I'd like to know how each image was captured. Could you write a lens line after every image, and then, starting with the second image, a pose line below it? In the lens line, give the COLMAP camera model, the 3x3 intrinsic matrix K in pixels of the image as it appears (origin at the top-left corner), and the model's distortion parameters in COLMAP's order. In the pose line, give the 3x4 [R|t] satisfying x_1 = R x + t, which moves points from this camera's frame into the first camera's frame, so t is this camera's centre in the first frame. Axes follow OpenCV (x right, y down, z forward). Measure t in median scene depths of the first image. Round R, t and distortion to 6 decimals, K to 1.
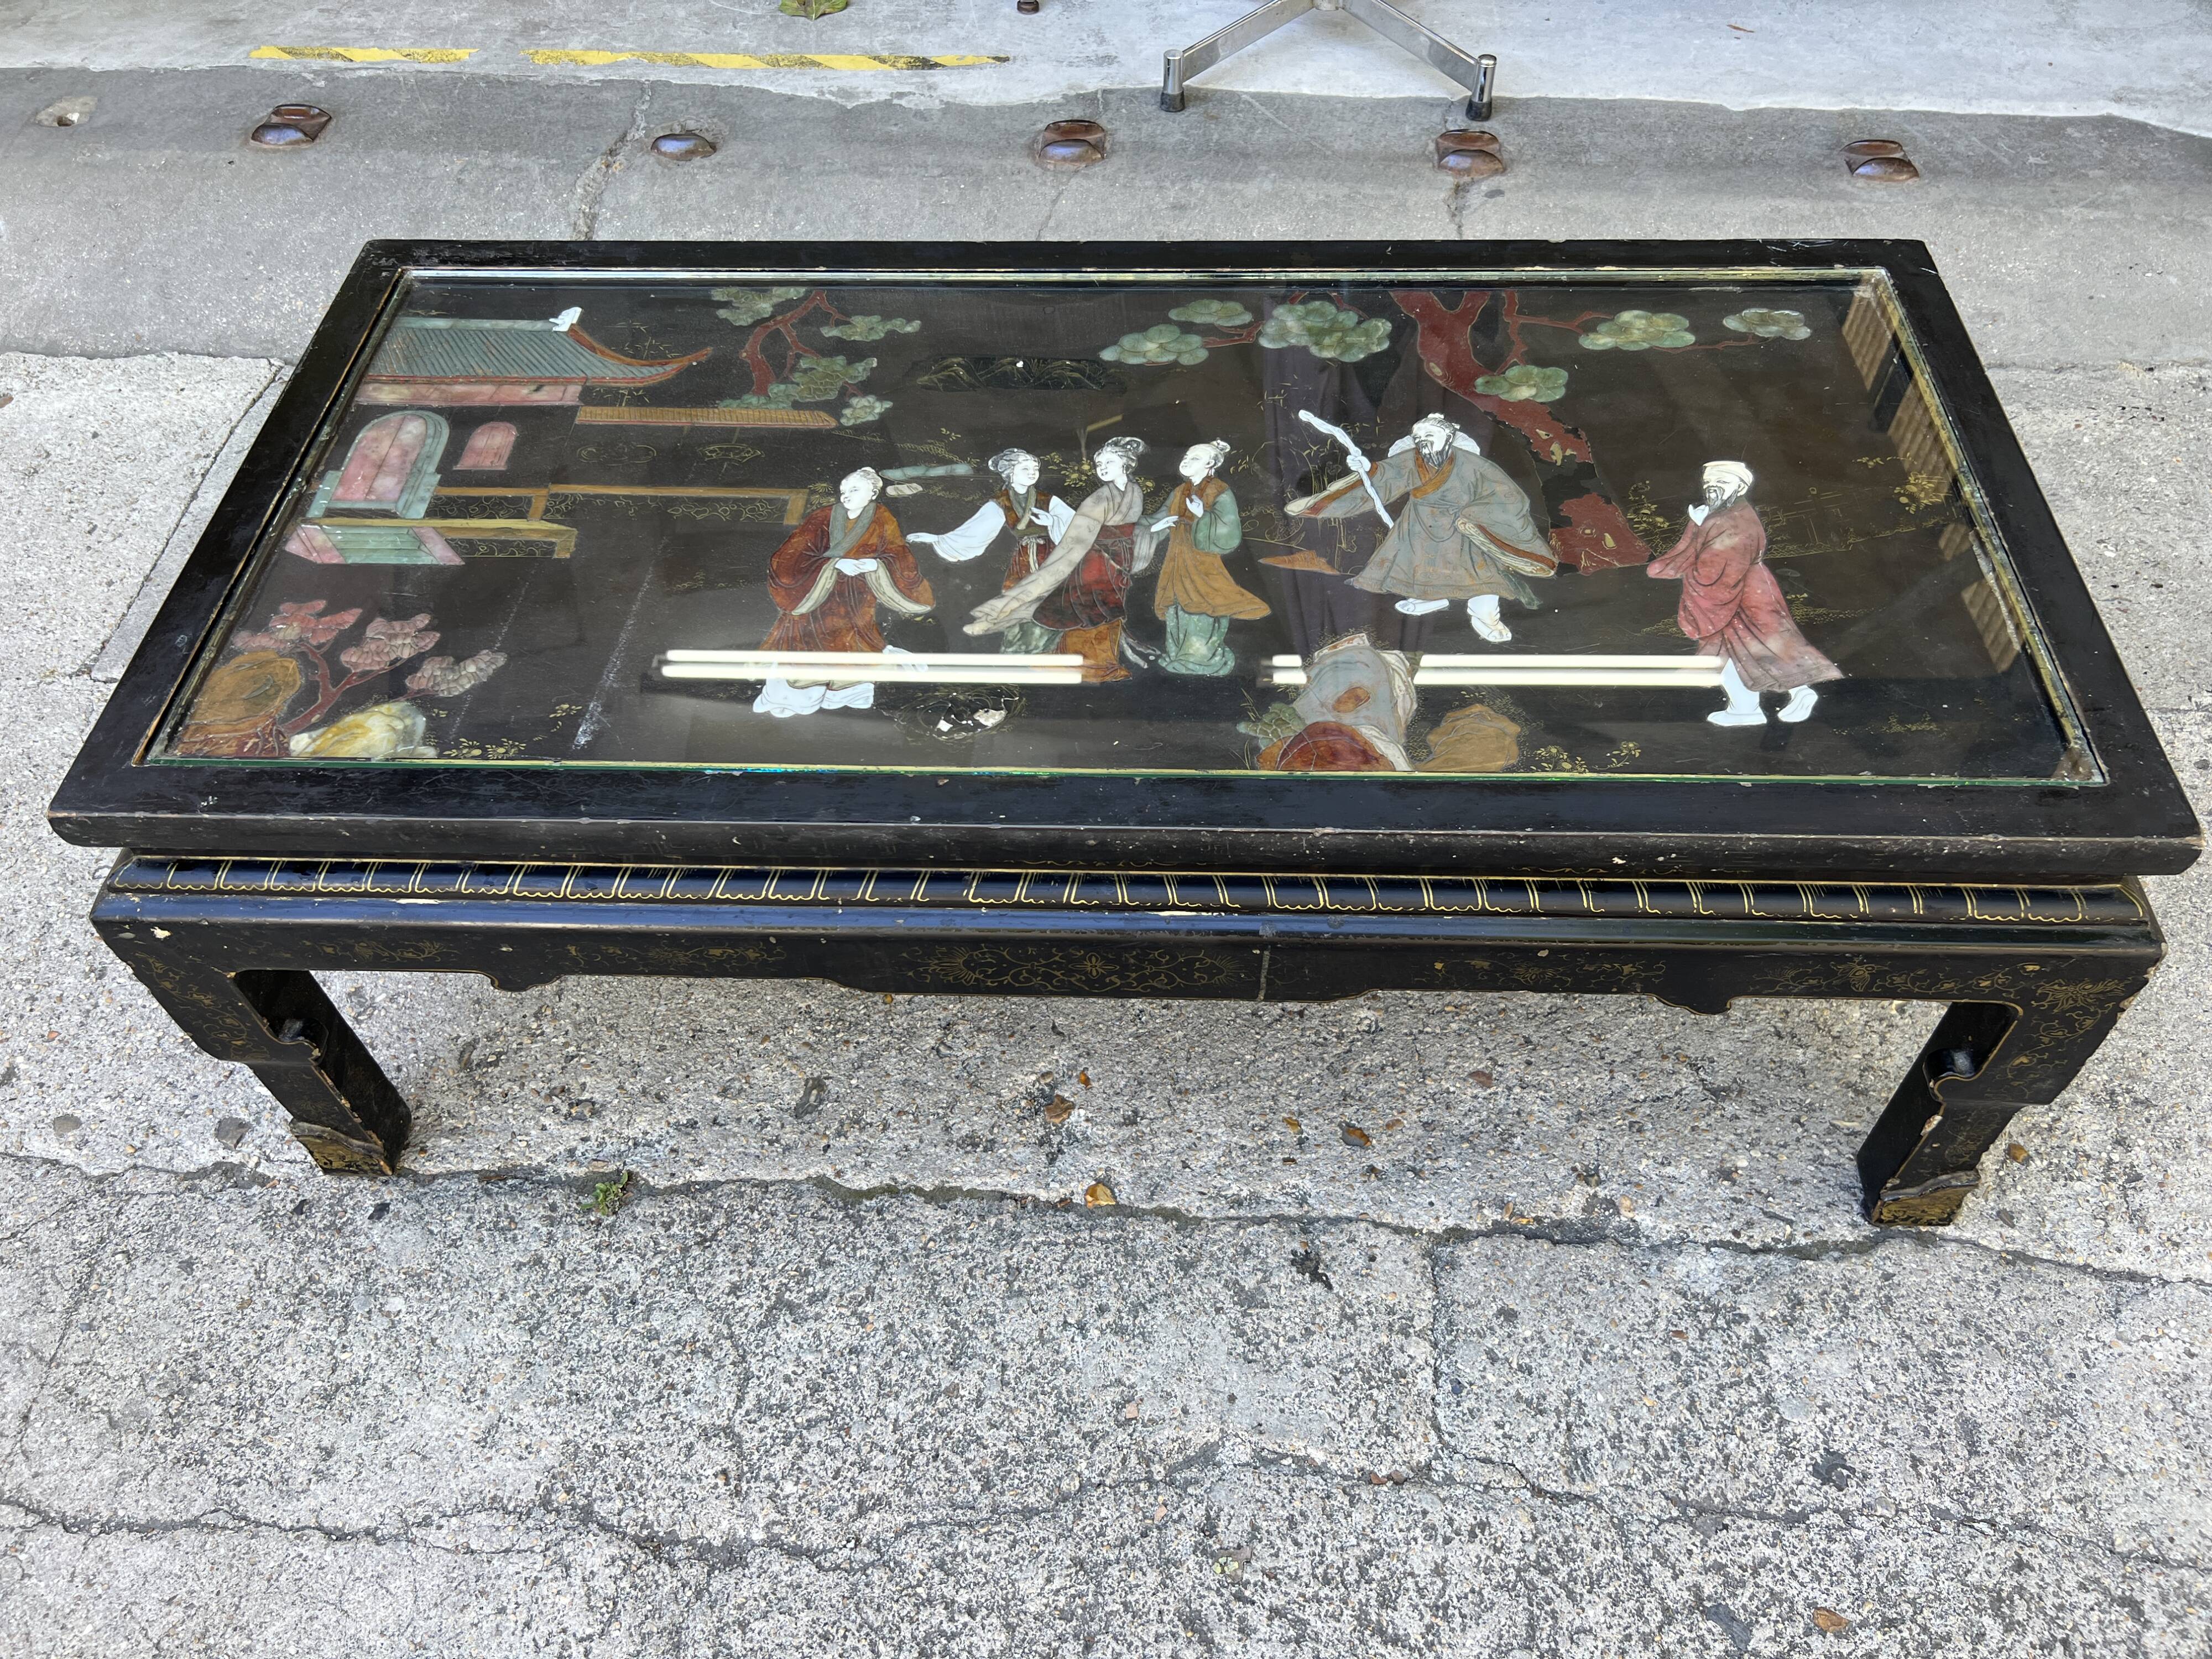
lens RADIAL K [[1689.8, 0, 1109.9], [0, 1689.8, 838.7], [0, 0, 1]] dist [0.044915, -0.060074]
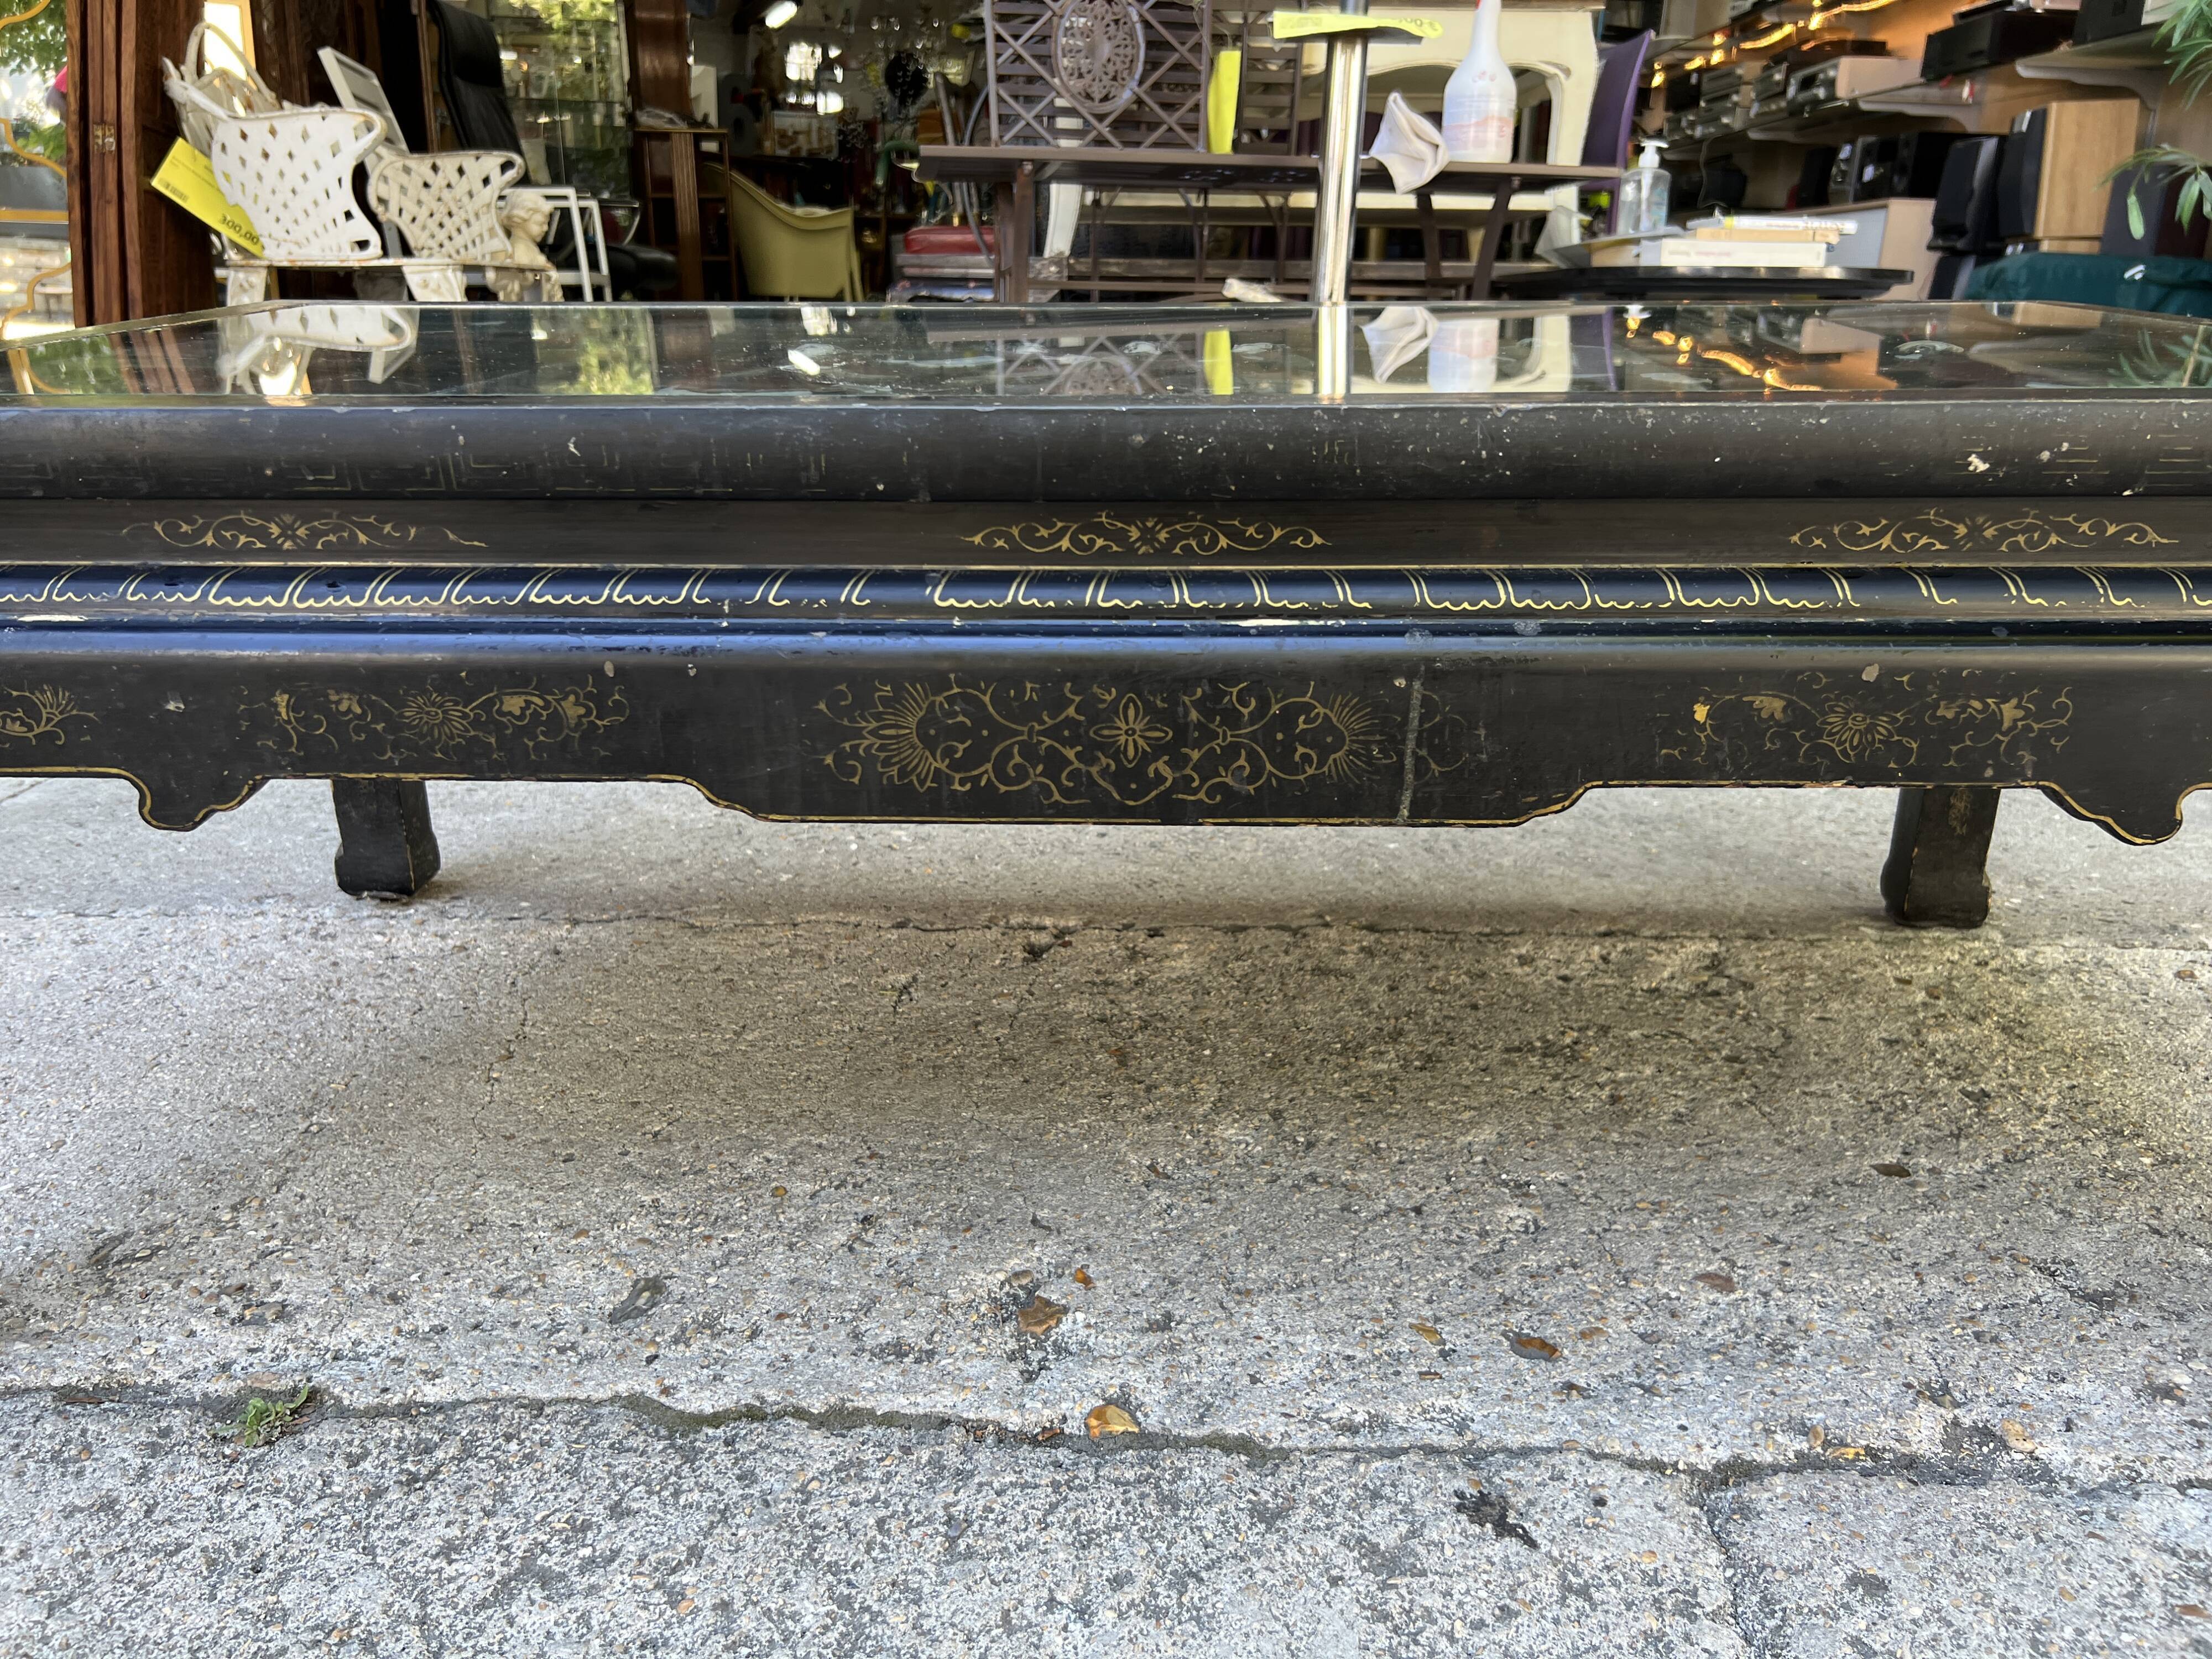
lens RADIAL K [[1689.8, 0, 1093.6], [0, 1689.8, 828.3], [0, 0, 1]] dist [0.044915, -0.060074]
pose [[0.999666, 0.021739, 0.013977, -0.026413], [-0.011638, 0.861527, -0.507578, 0.355030], [-0.023076, 0.507246, 0.861493, 0.418983]]
